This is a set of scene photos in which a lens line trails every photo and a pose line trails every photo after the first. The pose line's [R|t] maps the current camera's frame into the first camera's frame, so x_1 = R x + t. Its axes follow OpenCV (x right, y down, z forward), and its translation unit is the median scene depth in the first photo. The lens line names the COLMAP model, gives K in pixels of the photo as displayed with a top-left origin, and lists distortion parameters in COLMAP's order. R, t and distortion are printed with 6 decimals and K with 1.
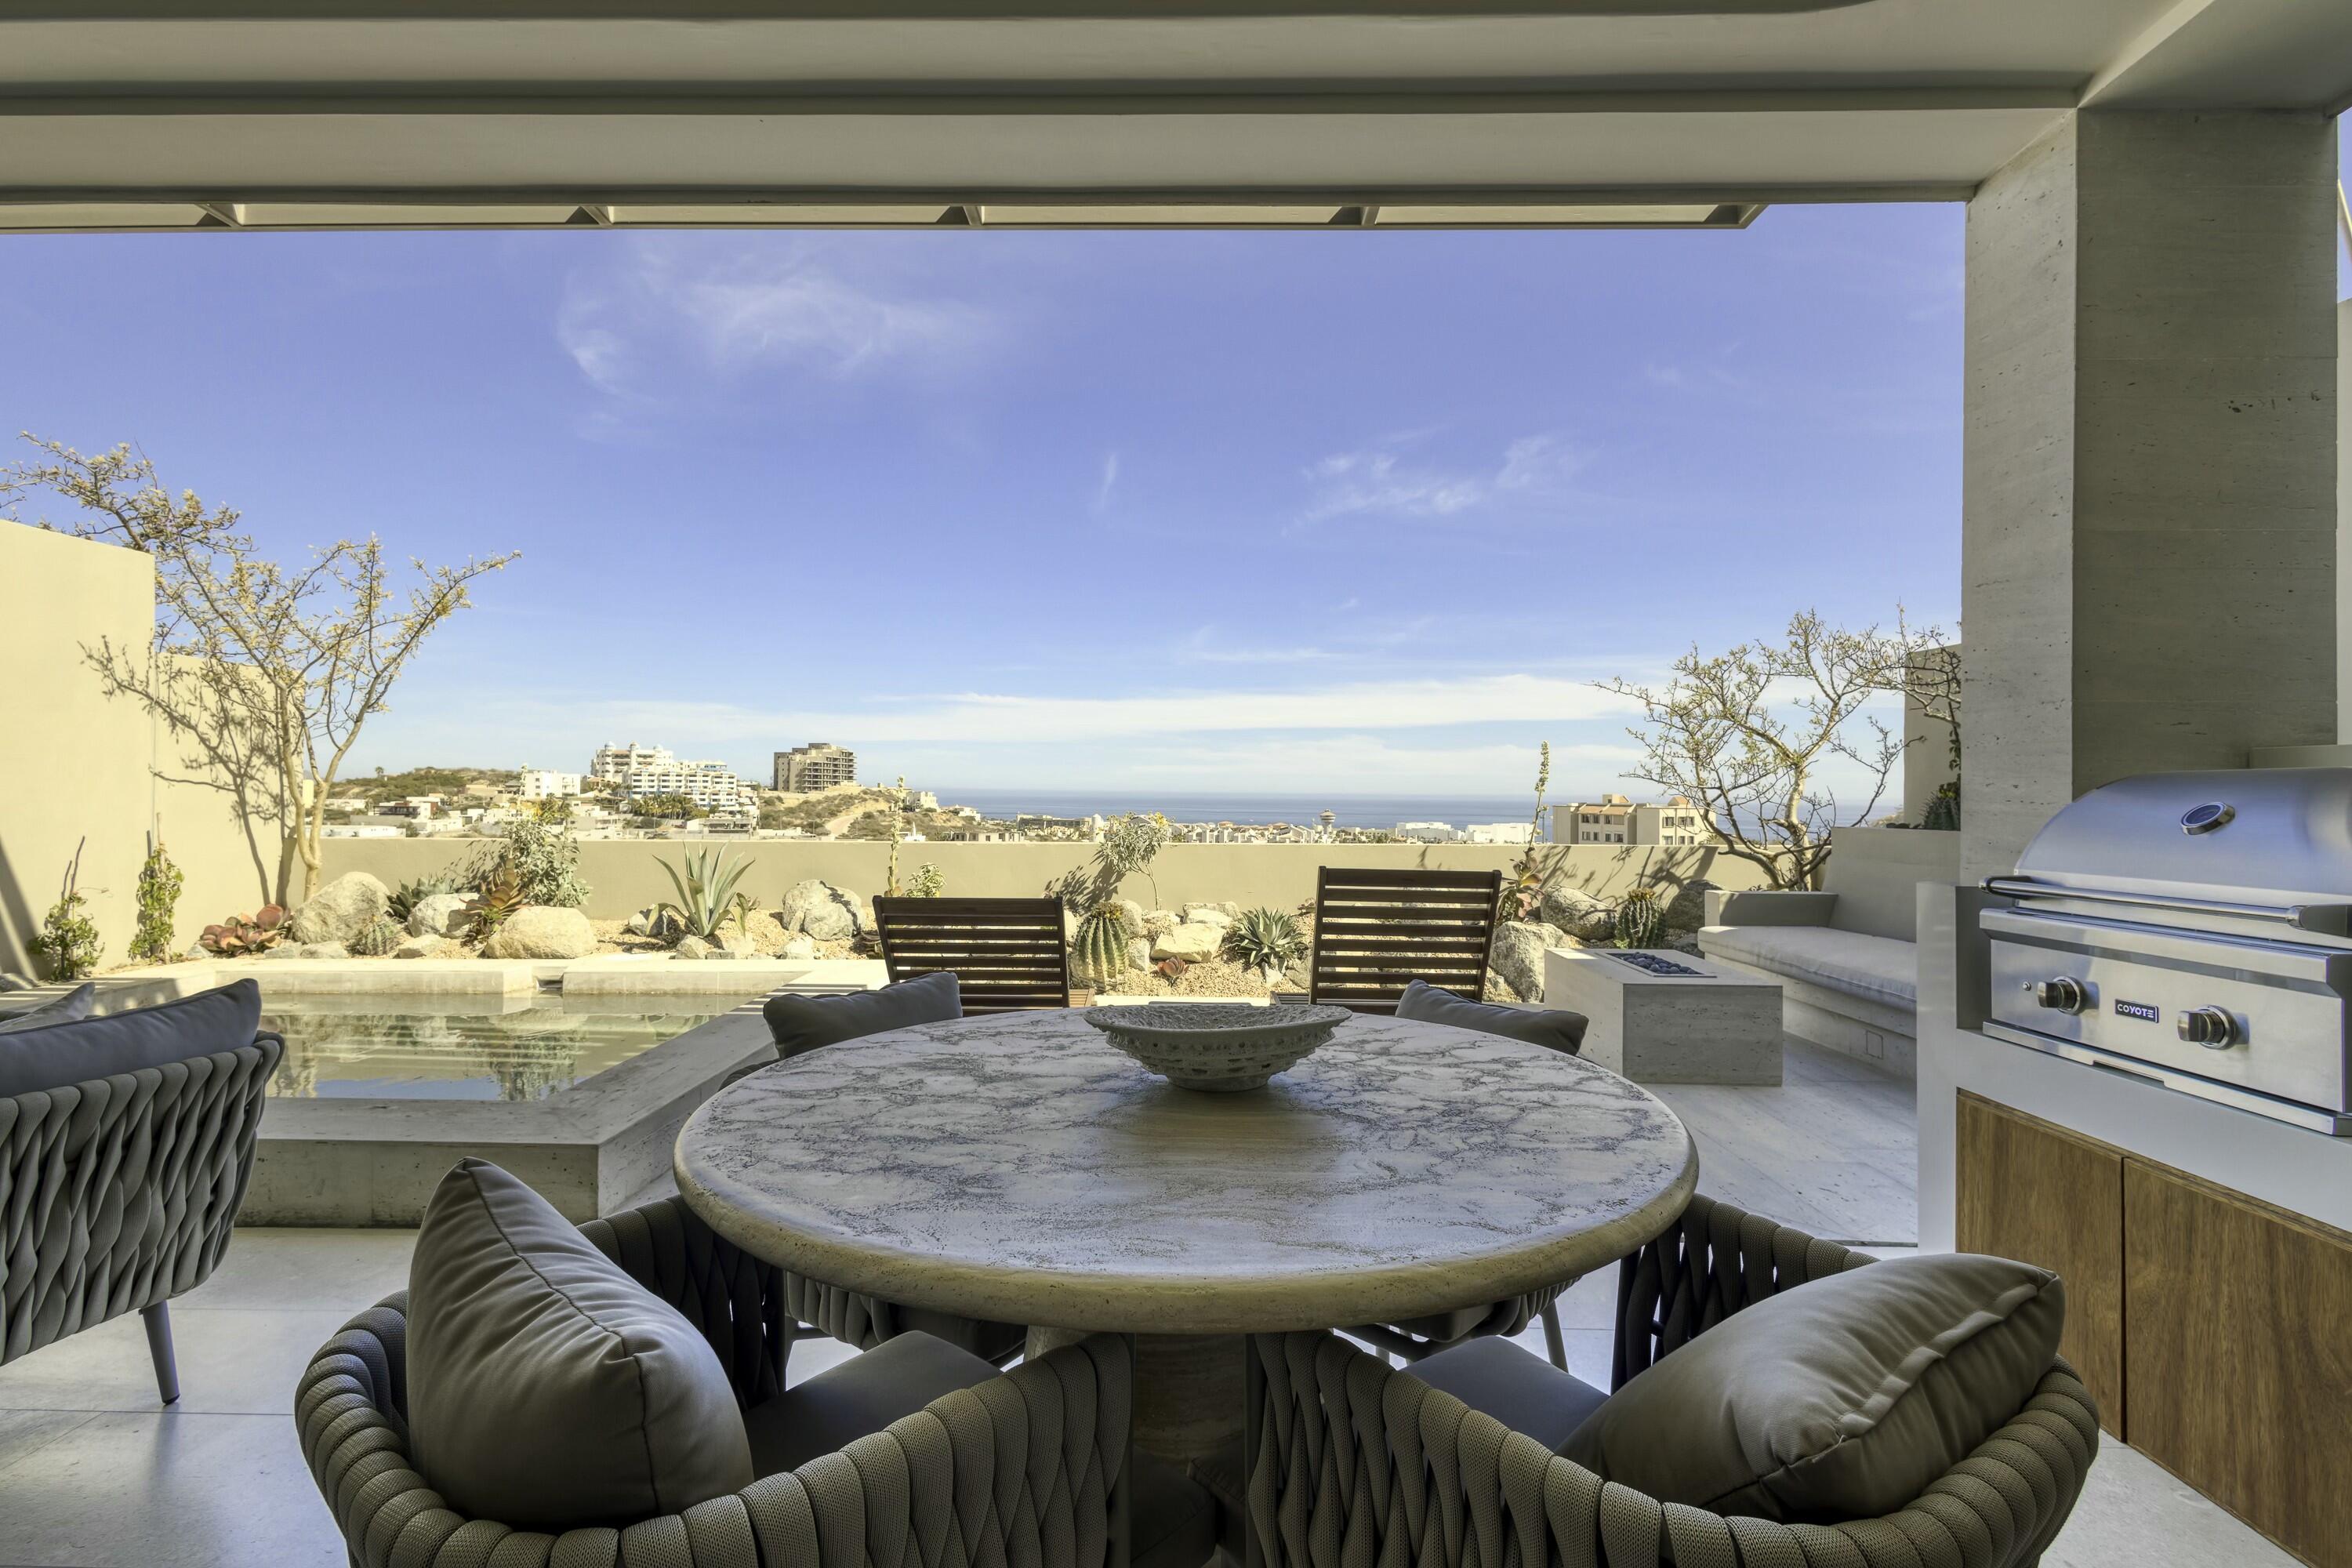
lens RADIAL K [[1080.4, 0, 1189.1], [0, 1080.4, 792.2], [0, 0, 1]] dist [0.011593, -0.004683]
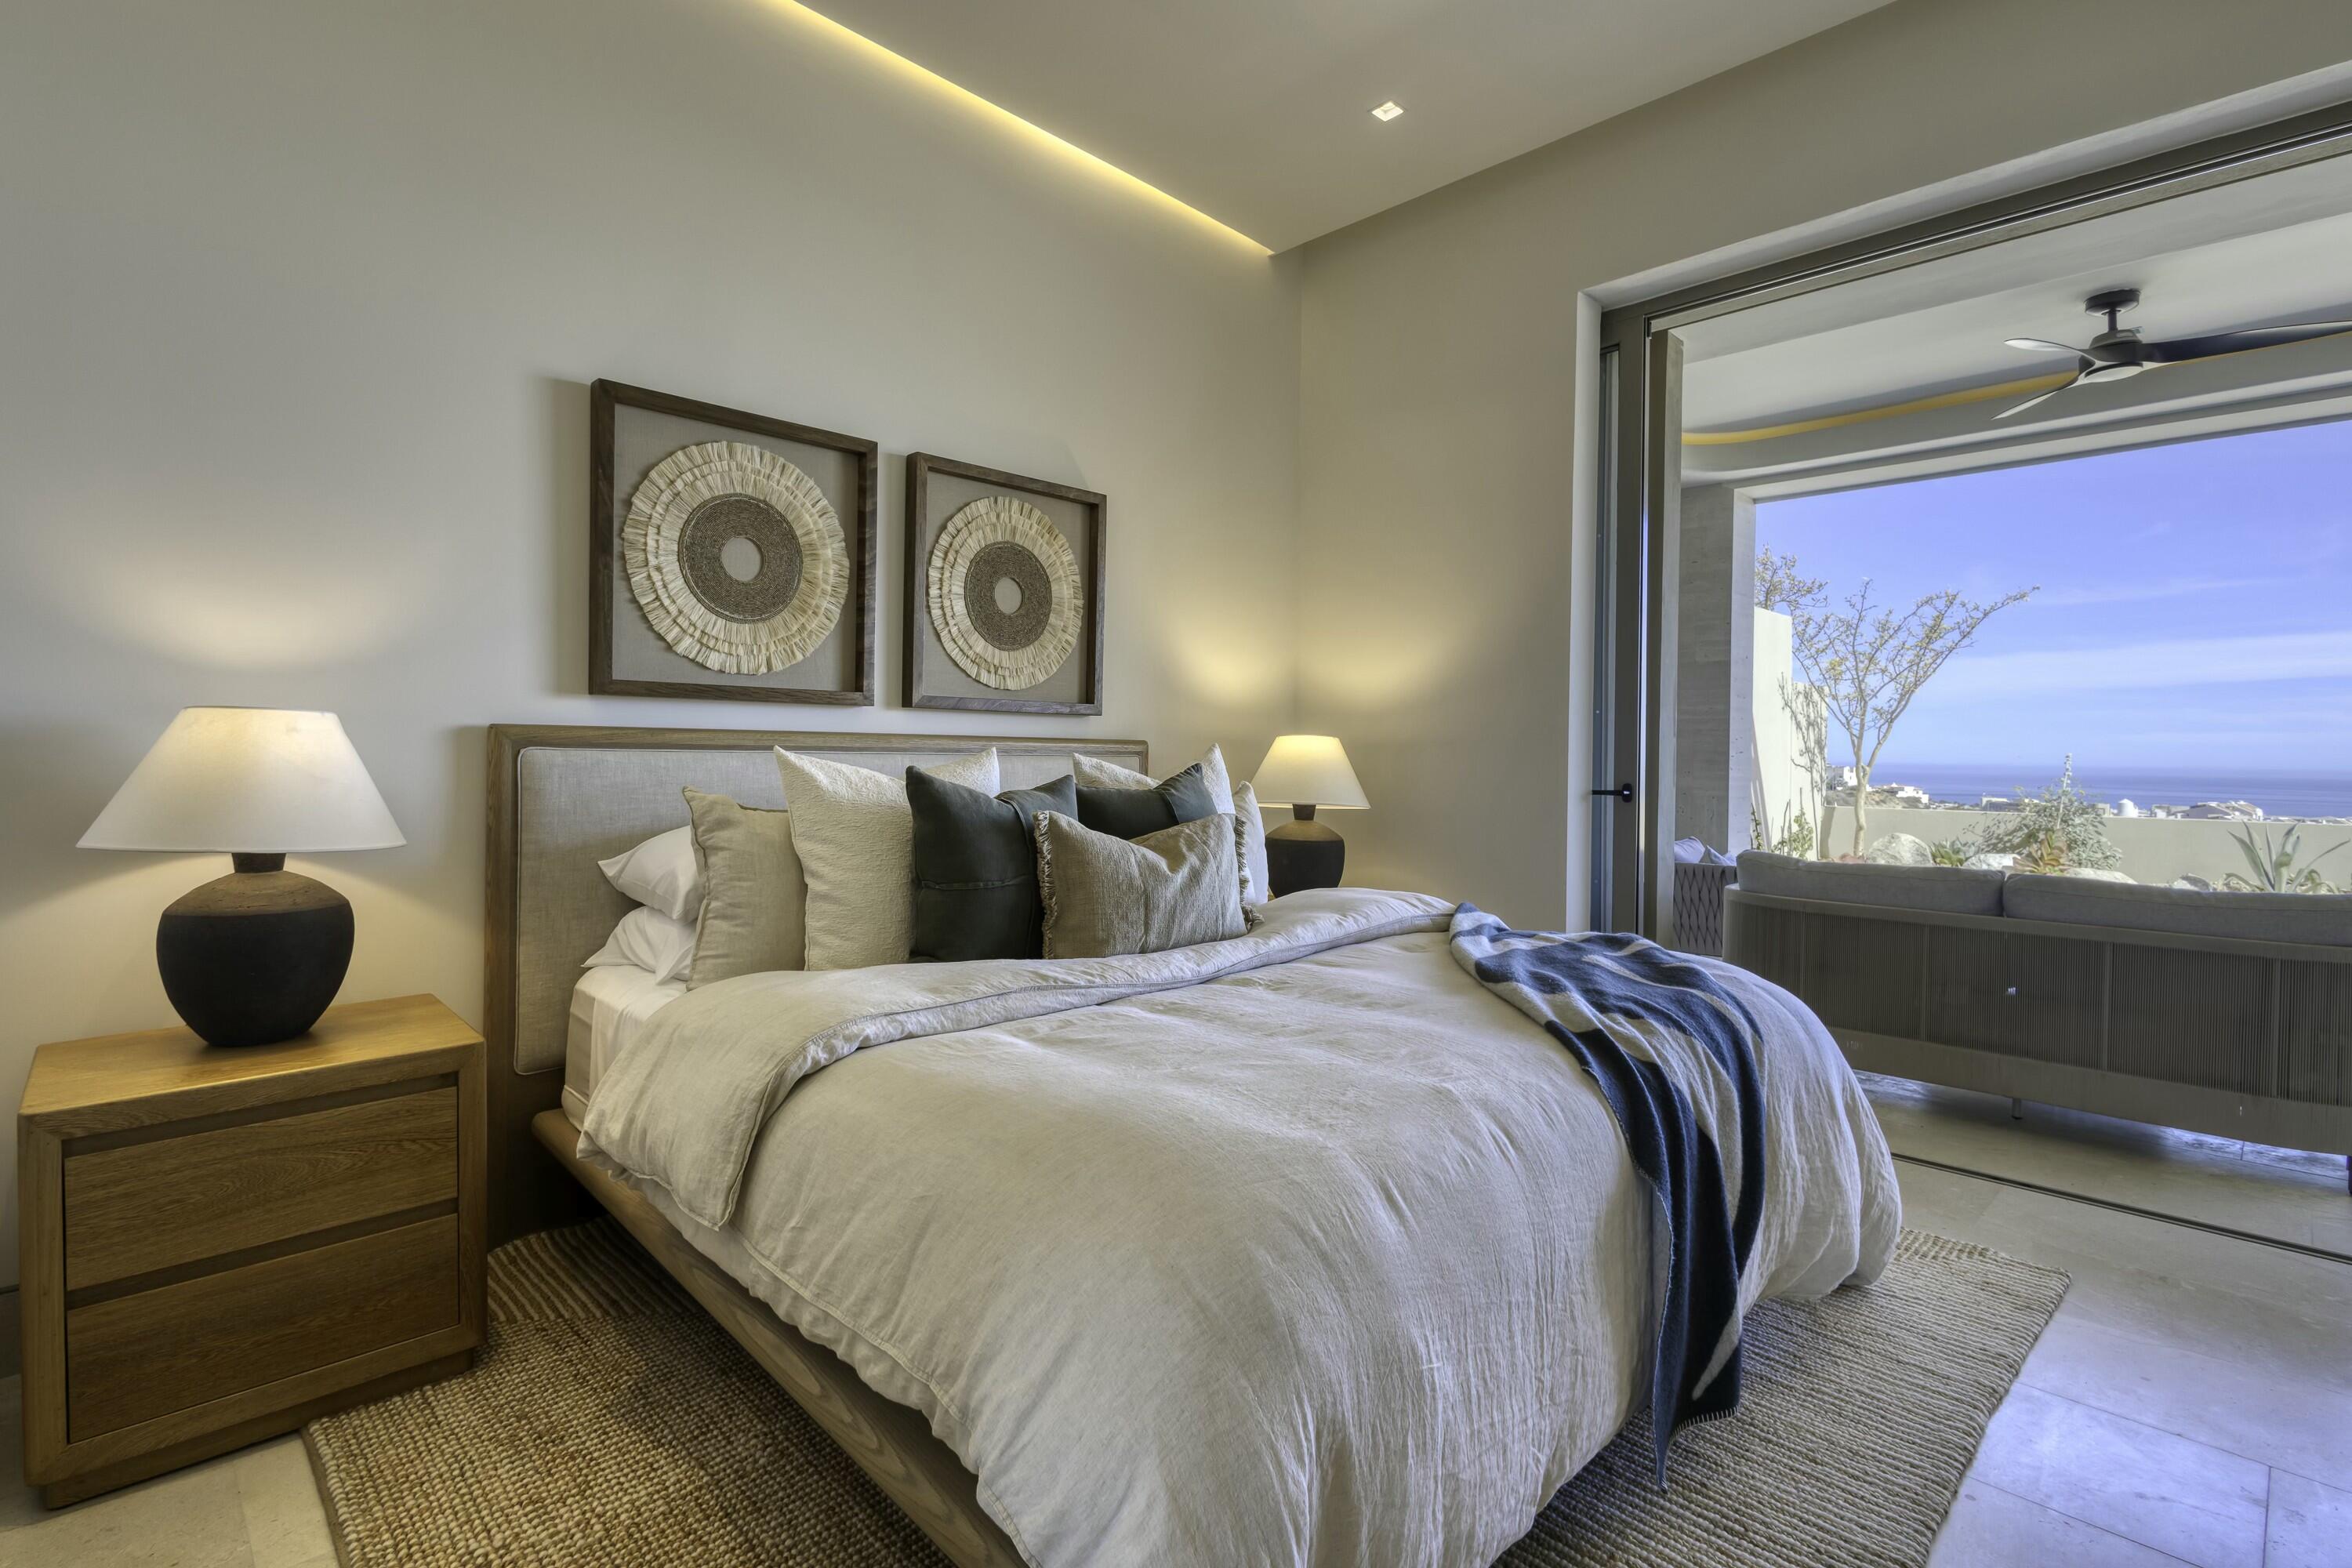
lens RADIAL K [[1080.4, 0, 1102.2], [0, 1080.4, 779.9], [0, 0, 1]] dist [0.011593, -0.004683]
pose [[0.678078, 0.014075, -0.734856, -0.435572], [-0.004900, 0.999881, 0.014630, -0.006656], [0.734974, -0.006319, 0.678066, -0.639433]]
